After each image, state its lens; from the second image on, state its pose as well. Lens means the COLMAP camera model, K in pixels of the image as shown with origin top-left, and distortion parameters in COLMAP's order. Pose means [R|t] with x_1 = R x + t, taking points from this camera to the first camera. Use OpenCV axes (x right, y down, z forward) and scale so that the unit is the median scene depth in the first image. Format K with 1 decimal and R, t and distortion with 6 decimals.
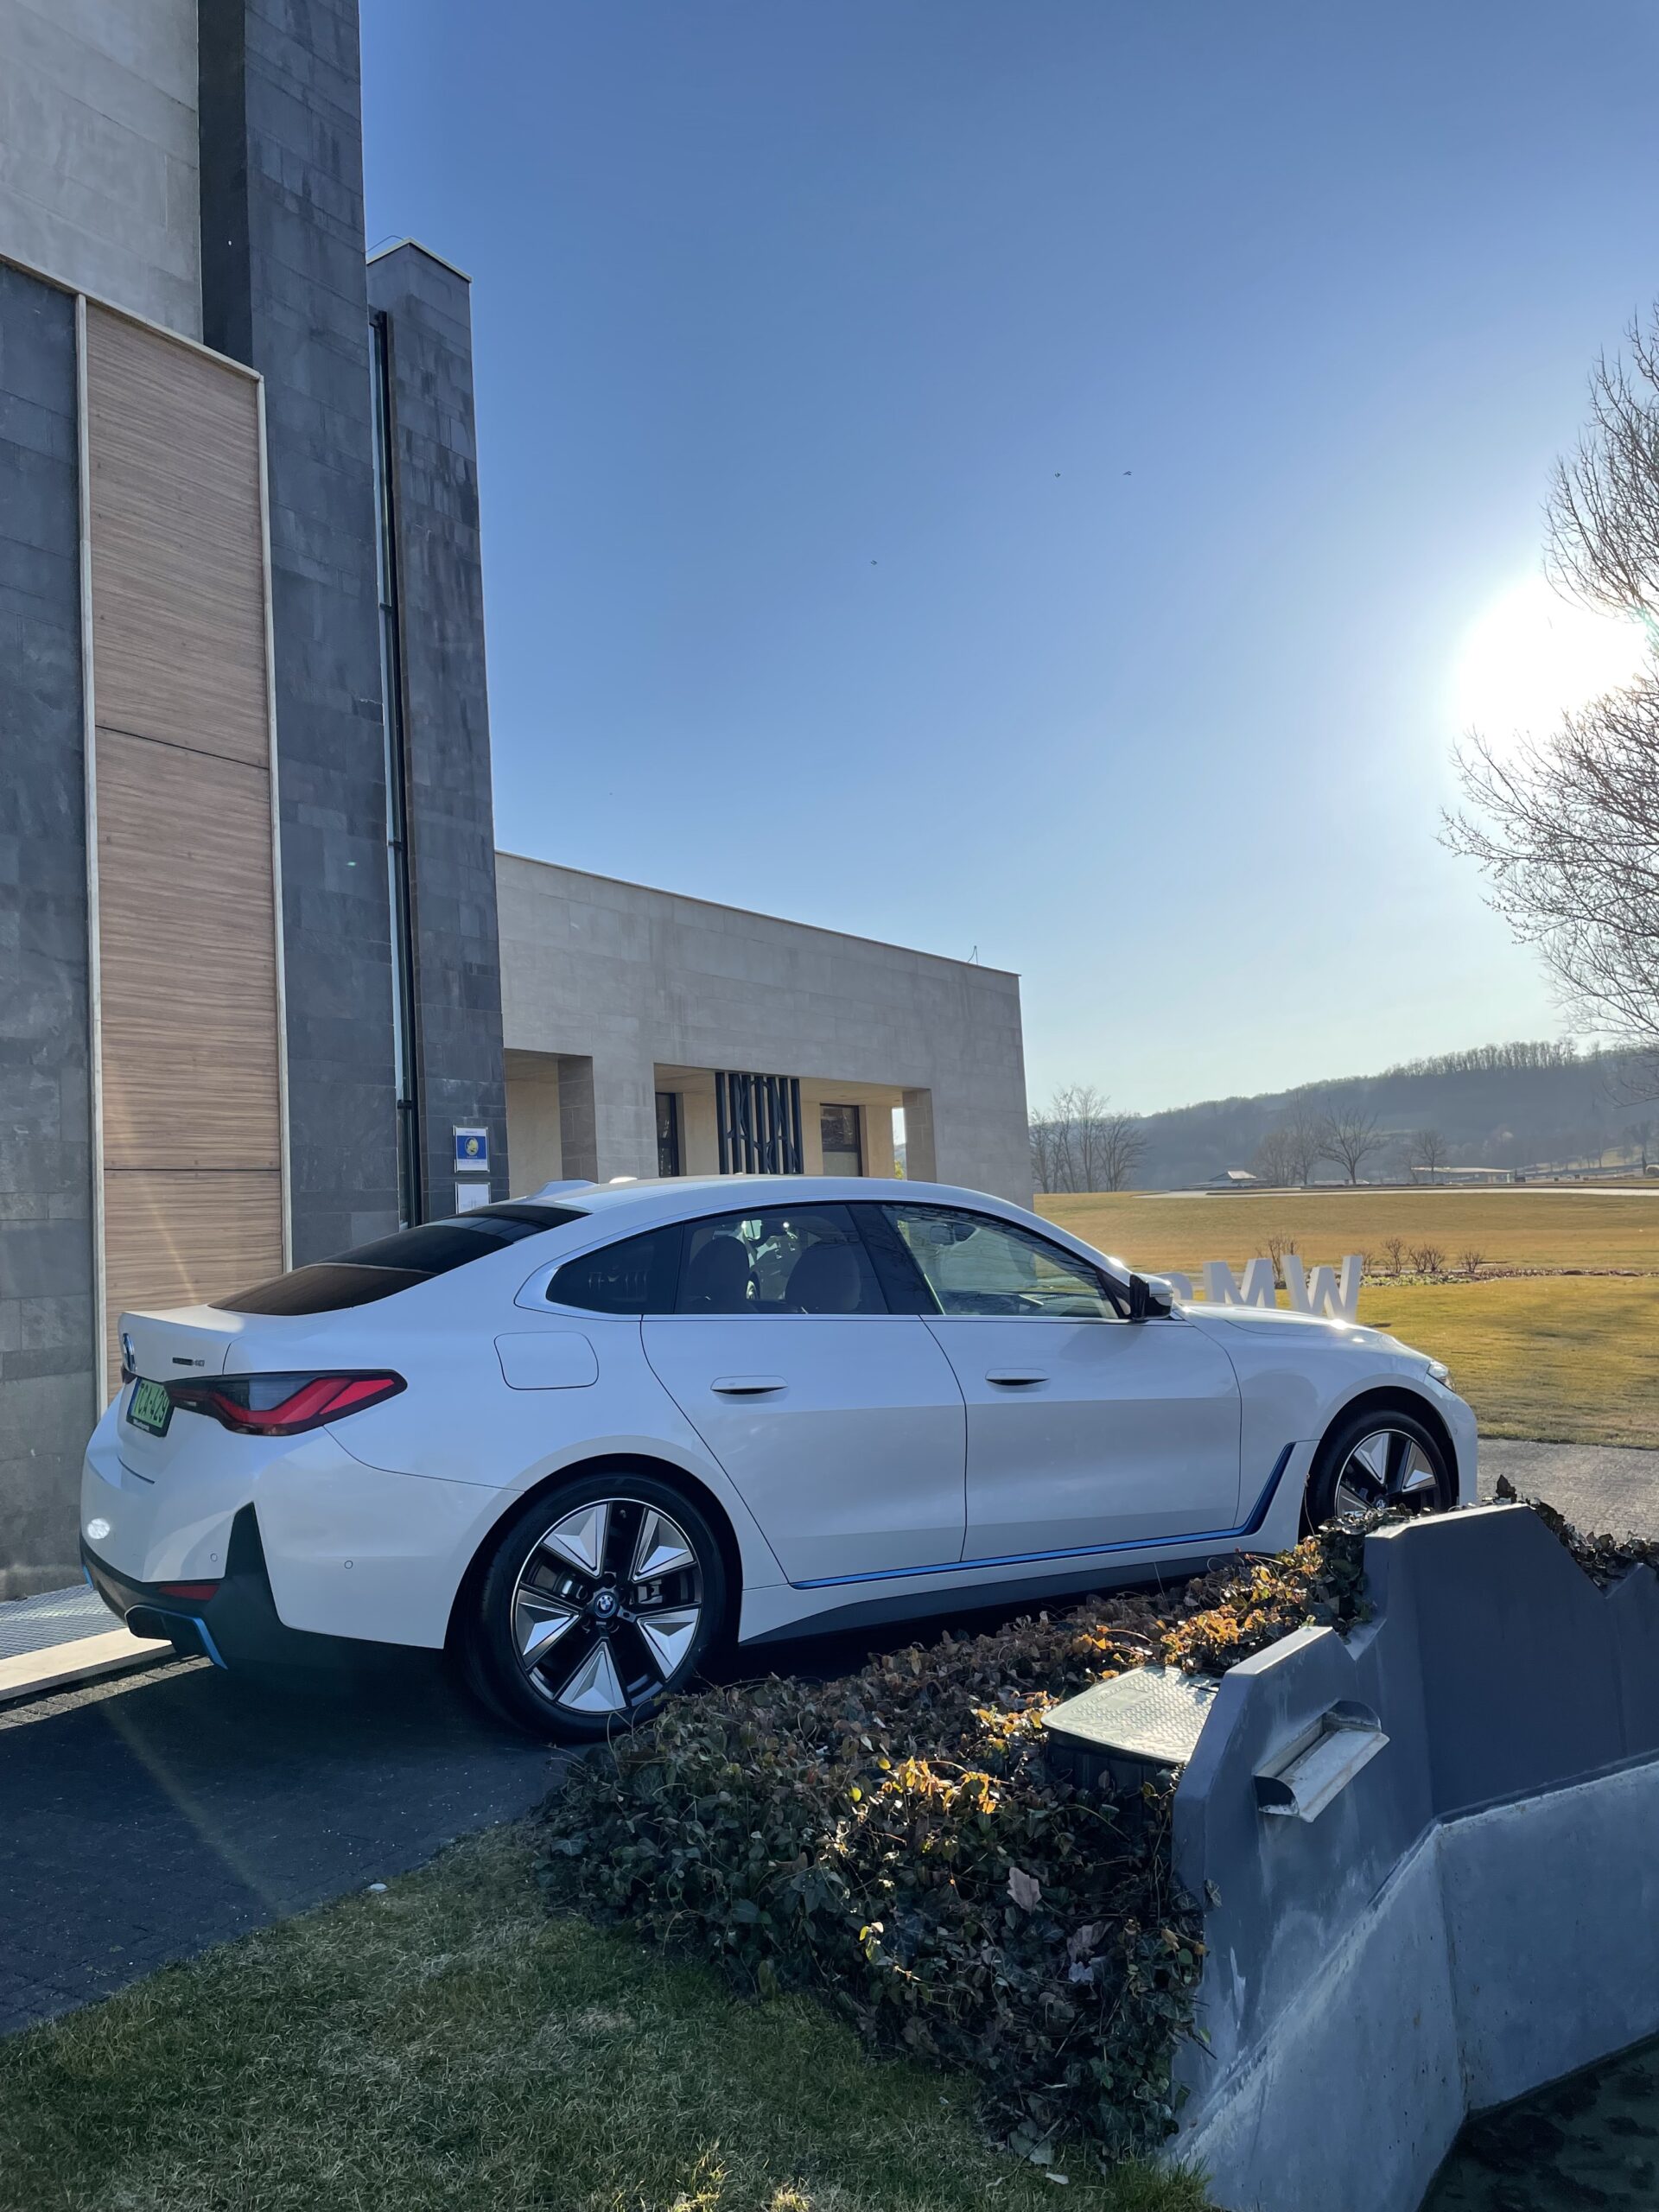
lens RADIAL K [[1682.0, 0, 847.7], [0, 1682.0, 1085.1], [0, 0, 1]] dist [0.089015, -0.106092]
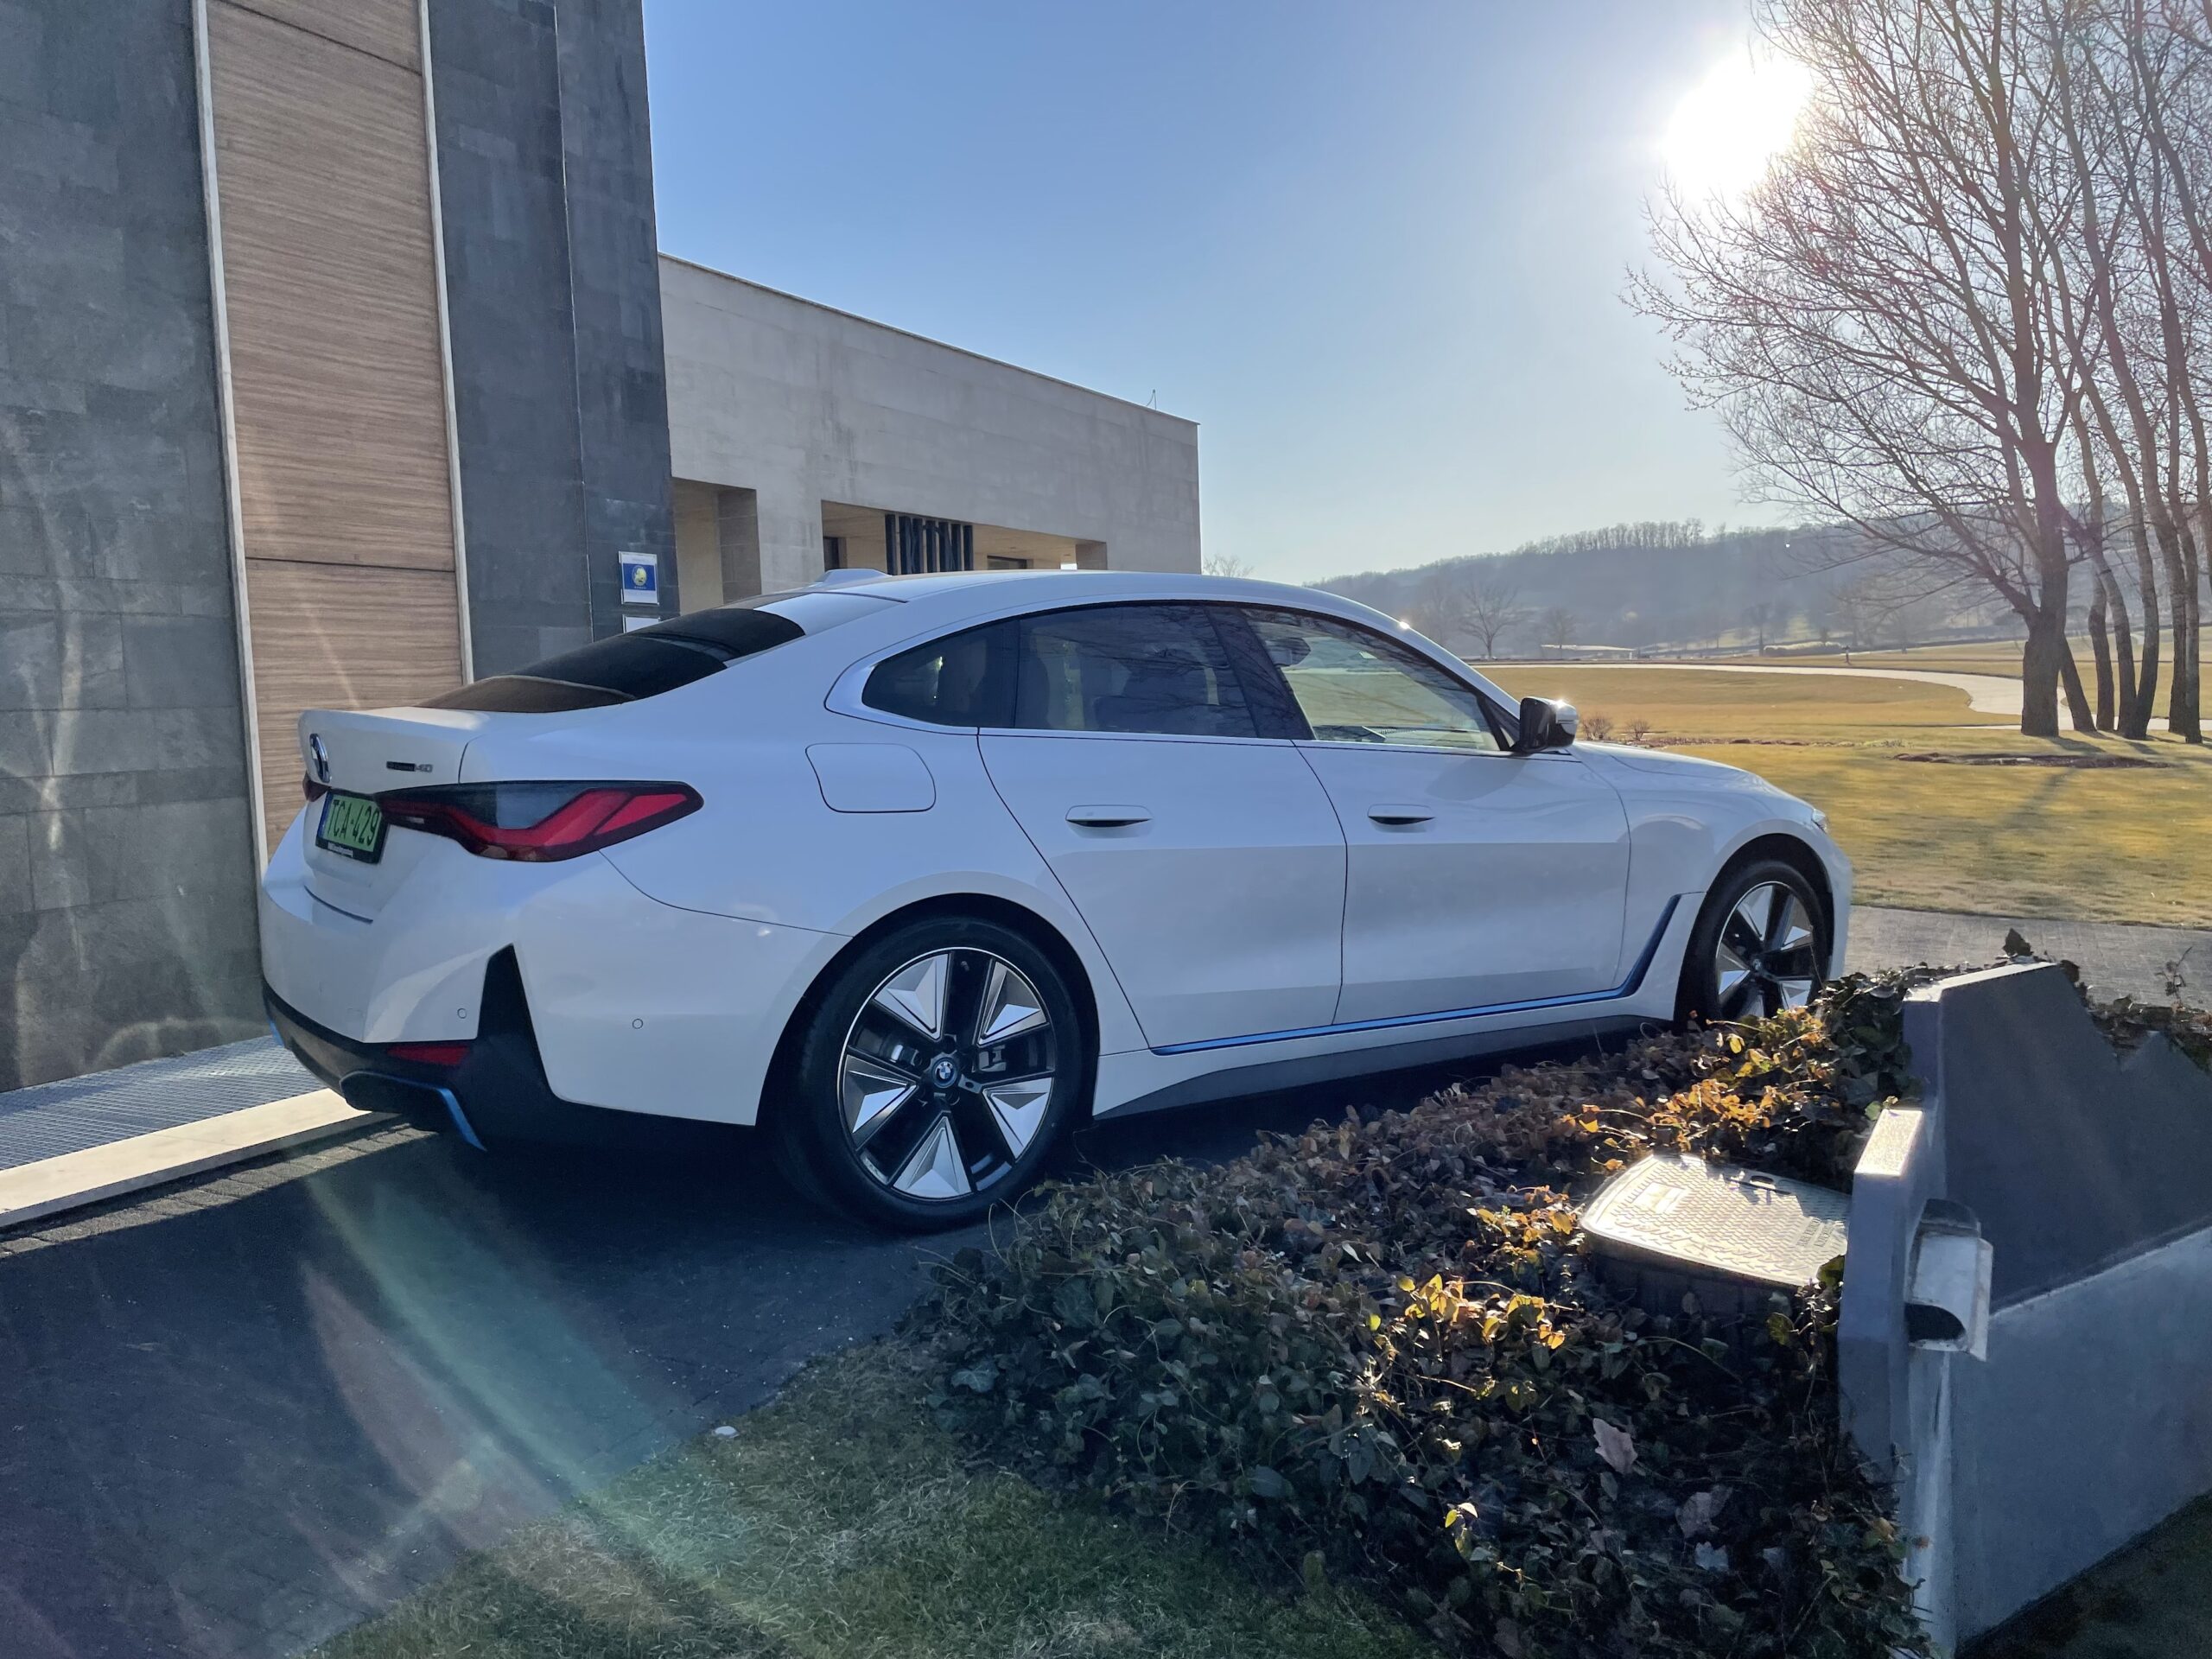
lens RADIAL K [[1682.0, 0, 1098.6], [0, 1682.0, 809.6], [0, 0, 1]] dist [0.089015, -0.106092]
pose [[0.997365, 0.015300, 0.070910, -0.086903], [-0.025834, 0.988332, 0.150105, 0.038585], [-0.067786, -0.151541, 0.986124, 0.144735]]
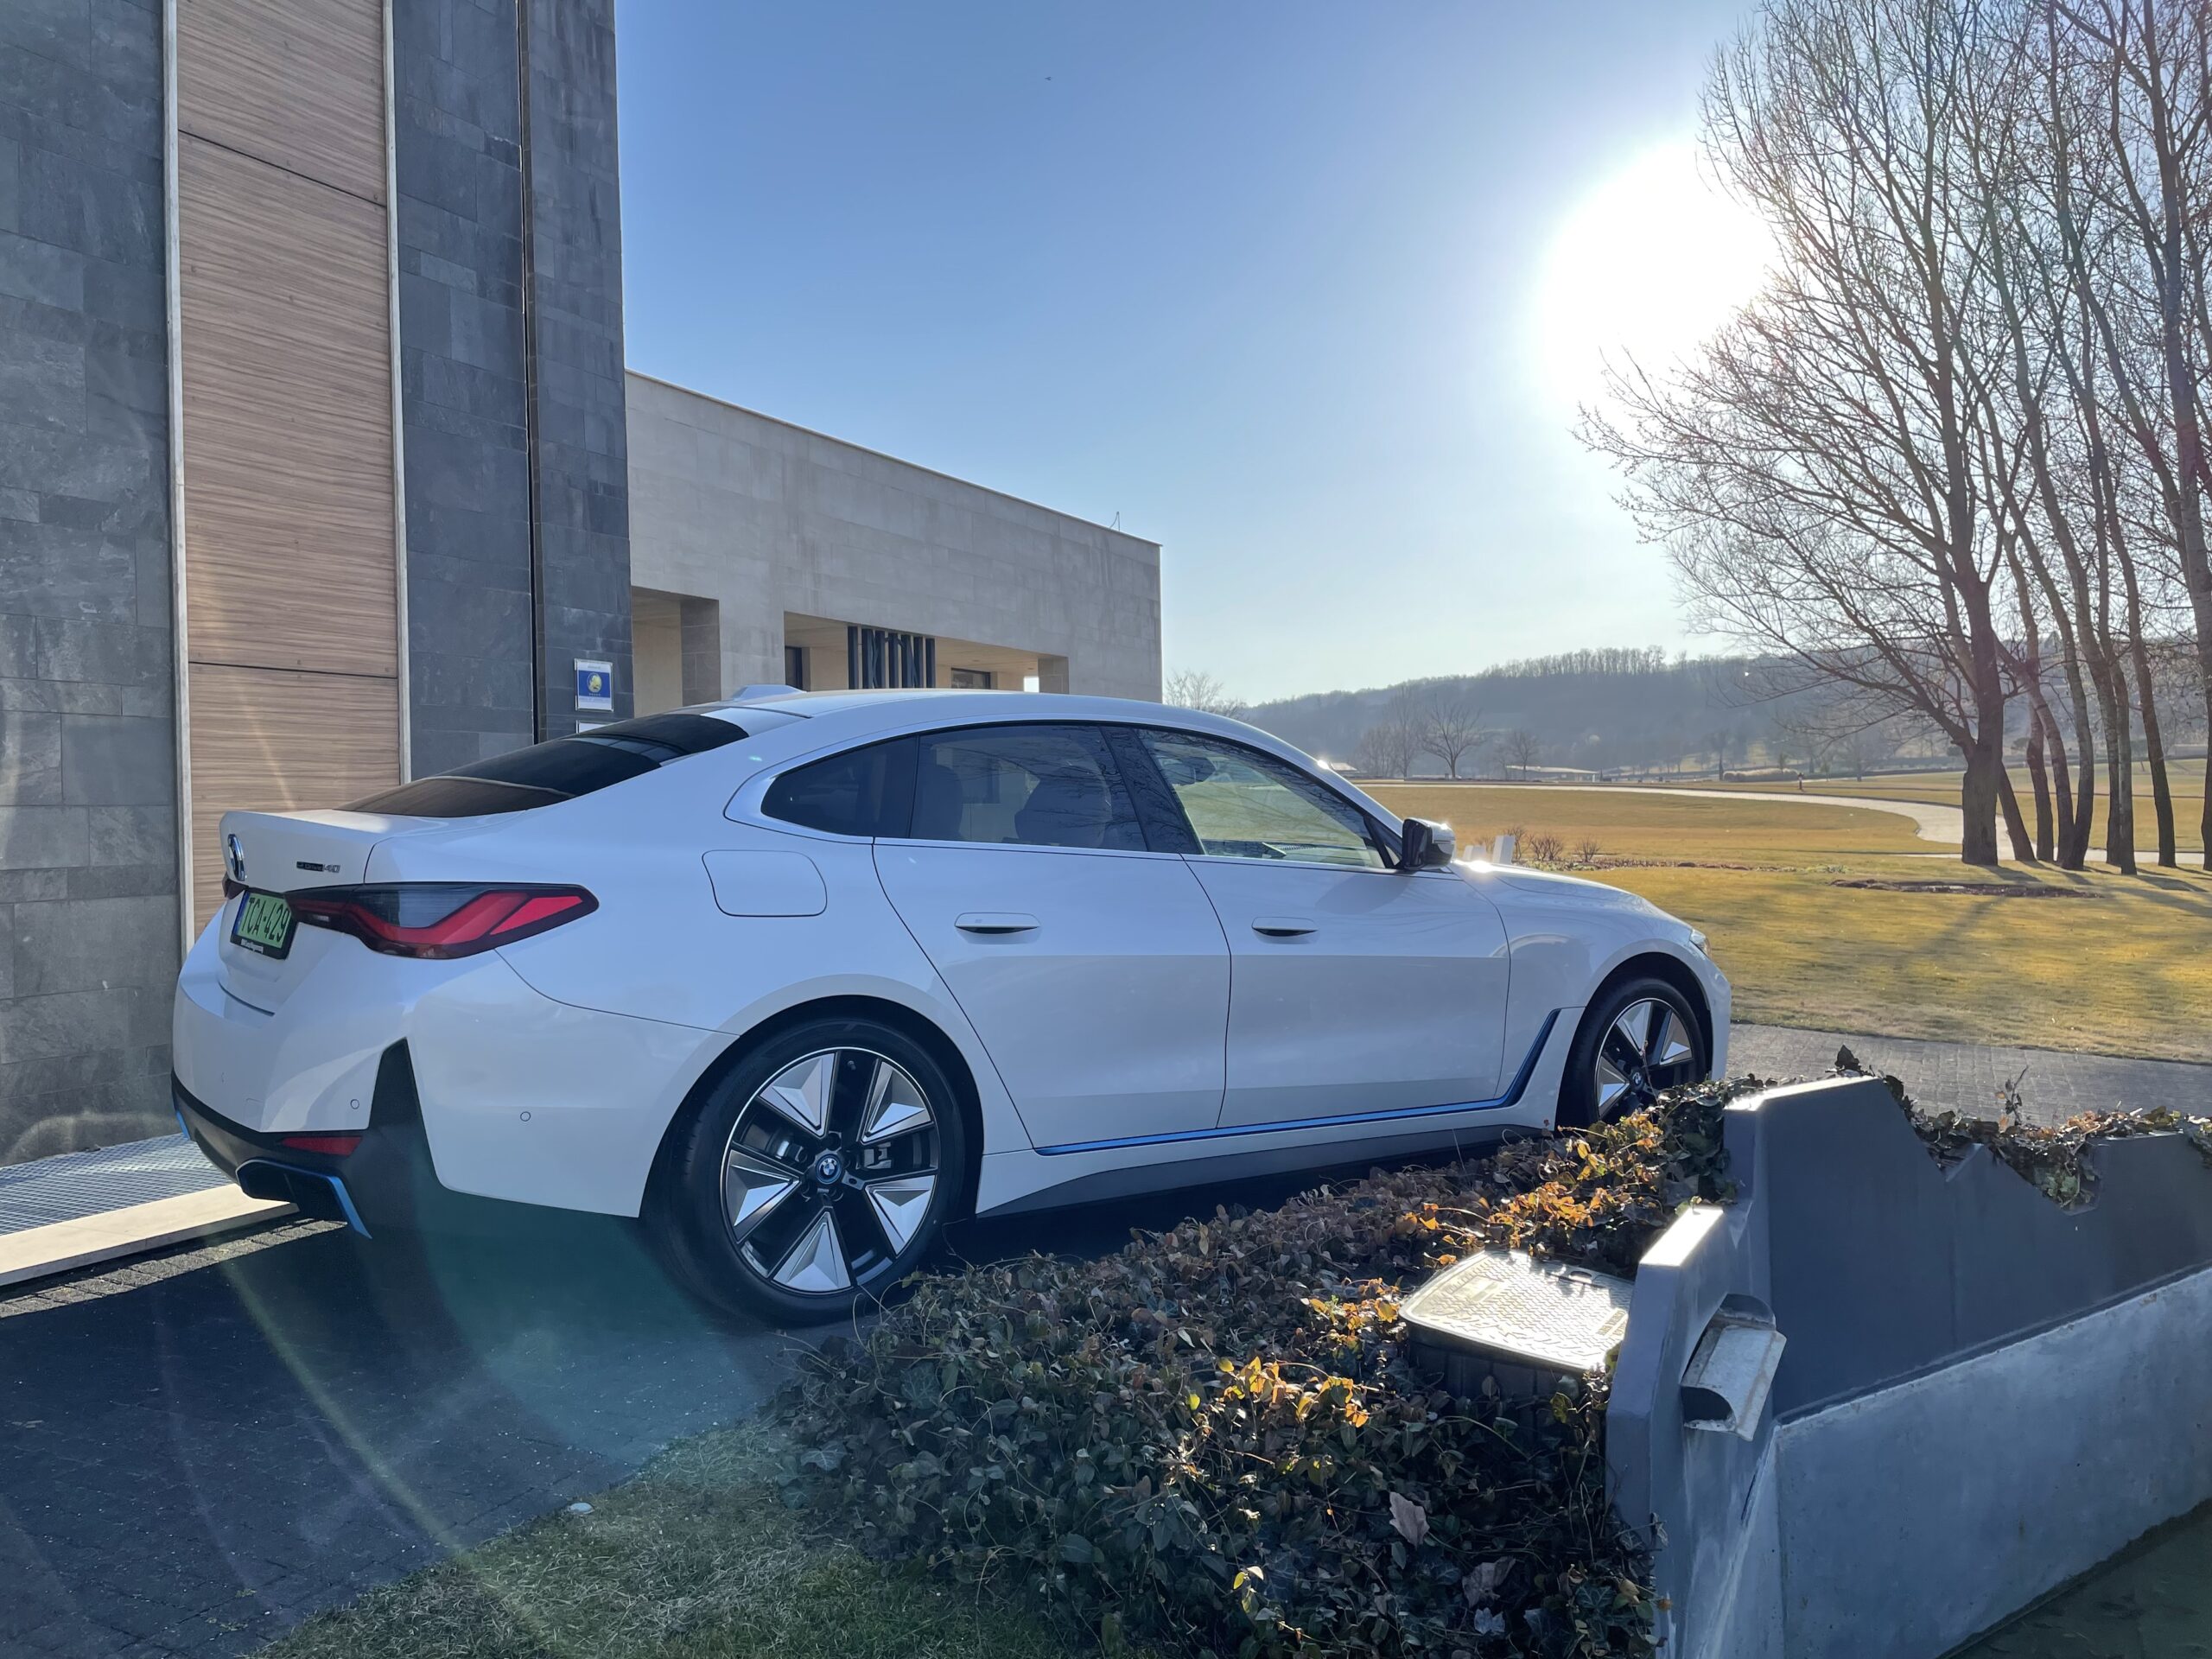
lens RADIAL K [[1682.0, 0, 1114.1], [0, 1682.0, 809.7], [0, 0, 1]] dist [0.089015, -0.106092]
pose [[0.994647, 0.037649, 0.096232, -0.060255], [-0.045739, 0.995475, 0.083293, 0.033783], [-0.092661, -0.087249, 0.991868, 0.109804]]
